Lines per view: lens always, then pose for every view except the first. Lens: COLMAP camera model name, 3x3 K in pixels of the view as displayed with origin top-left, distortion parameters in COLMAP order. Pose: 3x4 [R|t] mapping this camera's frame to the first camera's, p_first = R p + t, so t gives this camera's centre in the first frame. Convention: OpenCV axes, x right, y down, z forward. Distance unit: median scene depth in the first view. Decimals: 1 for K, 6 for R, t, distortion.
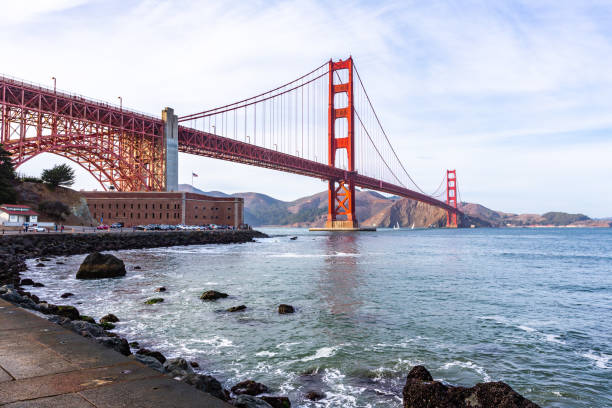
lens RADIAL K [[465.4, 0, 309.0], [0, 465.4, 196.0], [0, 0, 1]] dist [-0.001535, 0.001863]
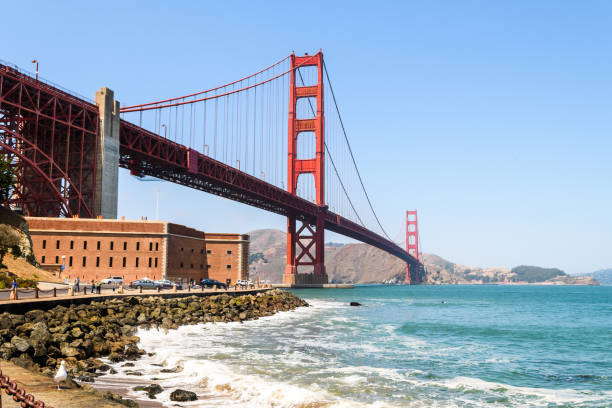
lens RADIAL K [[595.6, 0, 315.9], [0, 595.6, 203.0], [0, 0, 1]] dist [0.002161, 0.011892]
pose [[0.982043, 0.030731, 0.186140, -0.087185], [-0.018369, 0.997531, -0.067778, 0.005868], [-0.187763, 0.063142, 0.980183, 0.091136]]
